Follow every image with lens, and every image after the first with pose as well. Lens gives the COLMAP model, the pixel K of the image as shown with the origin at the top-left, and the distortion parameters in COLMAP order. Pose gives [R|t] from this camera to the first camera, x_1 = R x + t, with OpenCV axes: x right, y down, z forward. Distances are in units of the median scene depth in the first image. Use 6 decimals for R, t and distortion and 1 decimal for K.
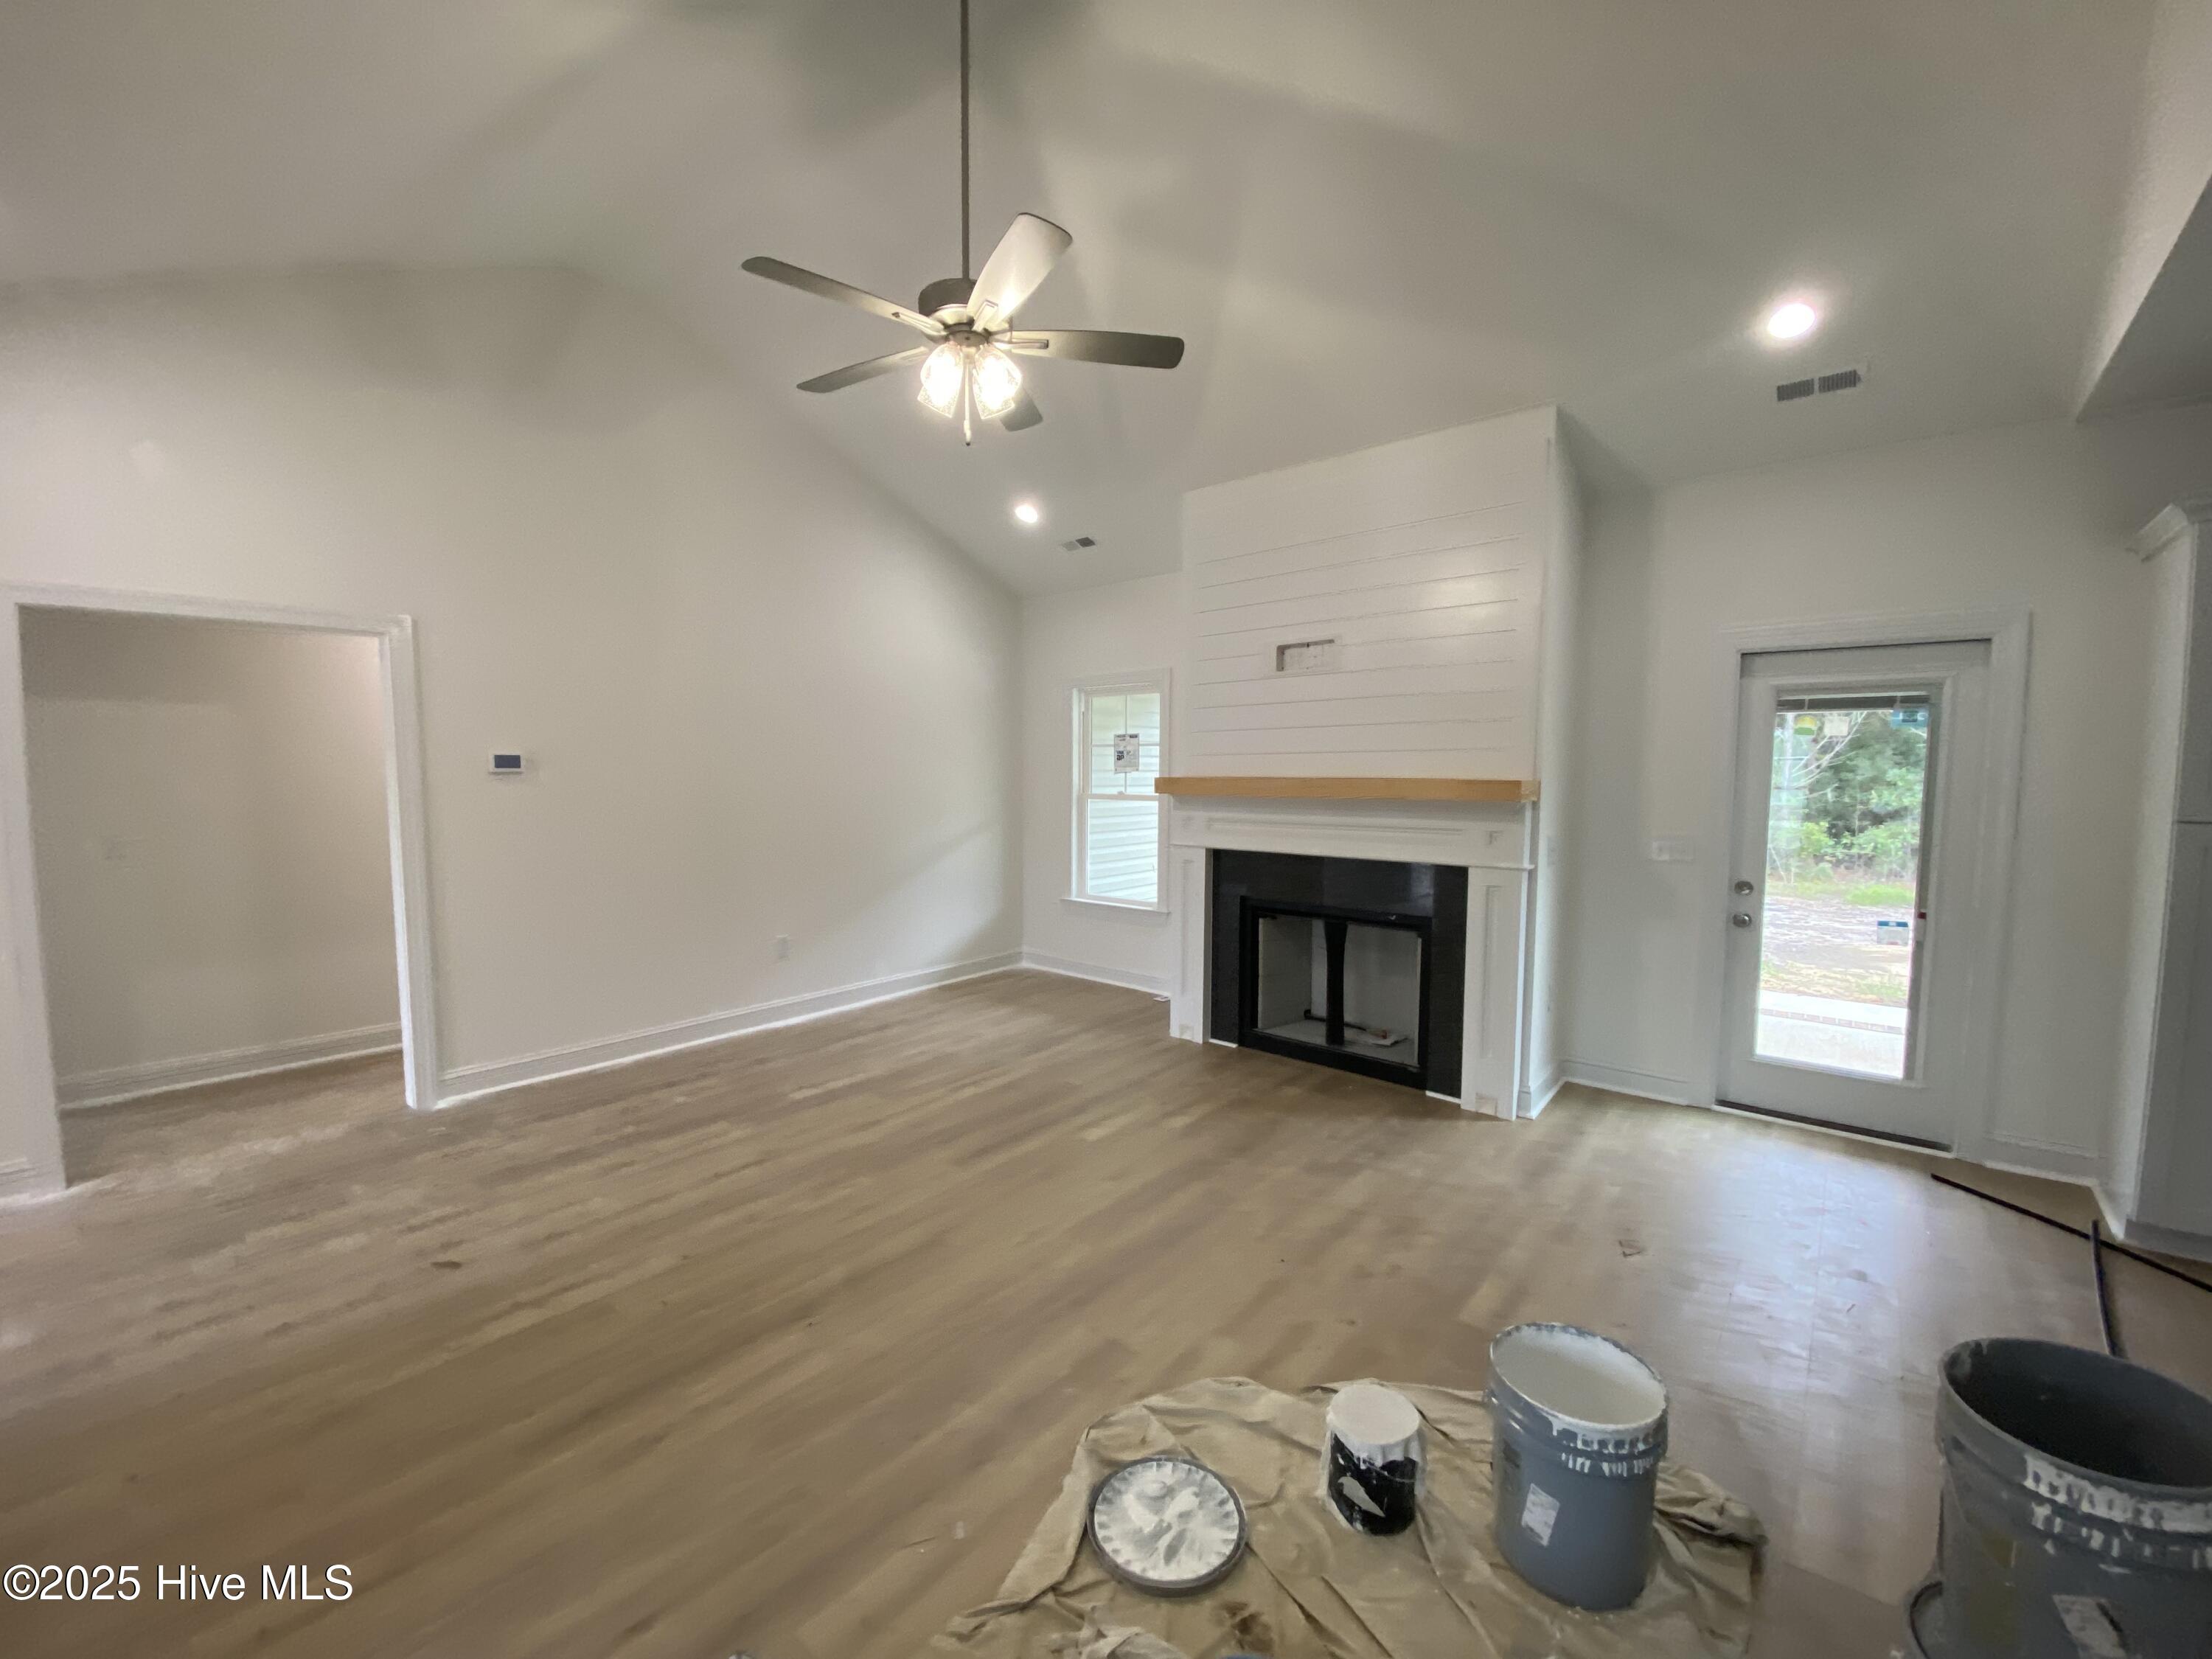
lens RADIAL K [[906.8, 0, 1100.0], [0, 906.8, 837.2], [0, 0, 1]] dist [0.018809, -0.017126]
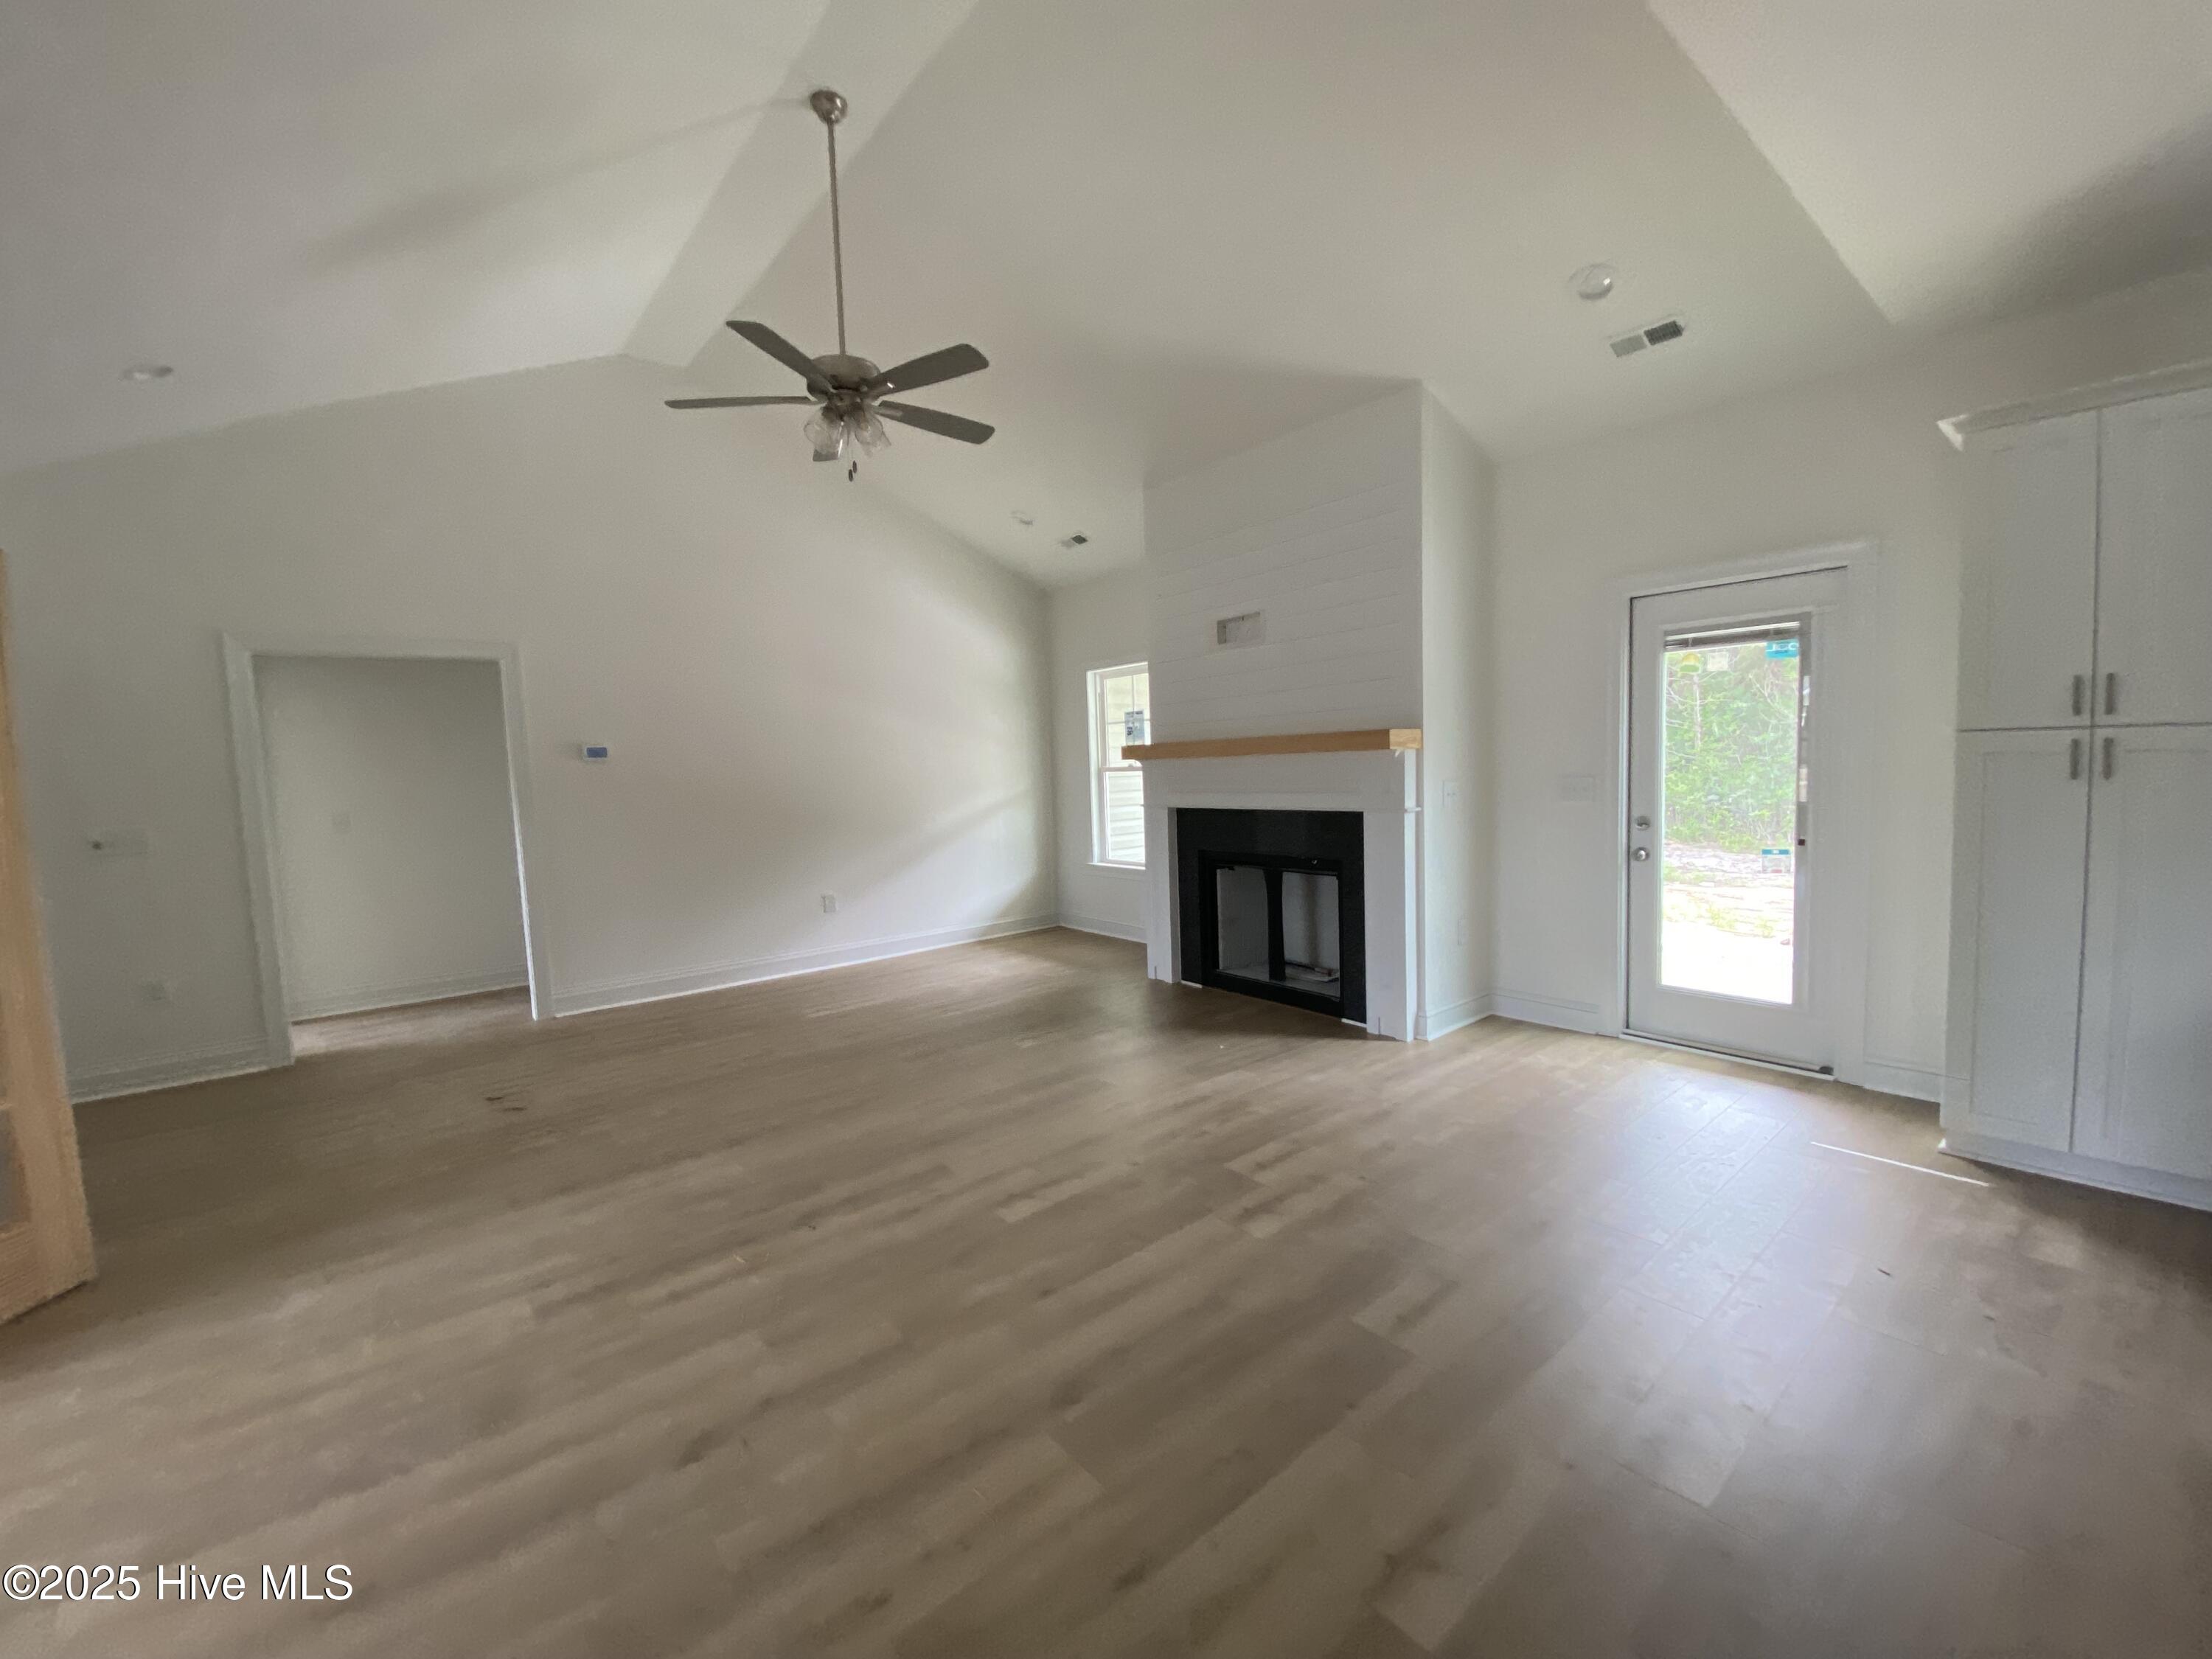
lens RADIAL K [[906.8, 0, 1100.0], [0, 906.8, 837.2], [0, 0, 1]] dist [0.018809, -0.017126]
pose [[0.983233, -0.023694, -0.180807, 0.272560], [0.024703, 0.999689, 0.003333, 0.049996], [0.180672, -0.007744, 0.983513, -0.127549]]
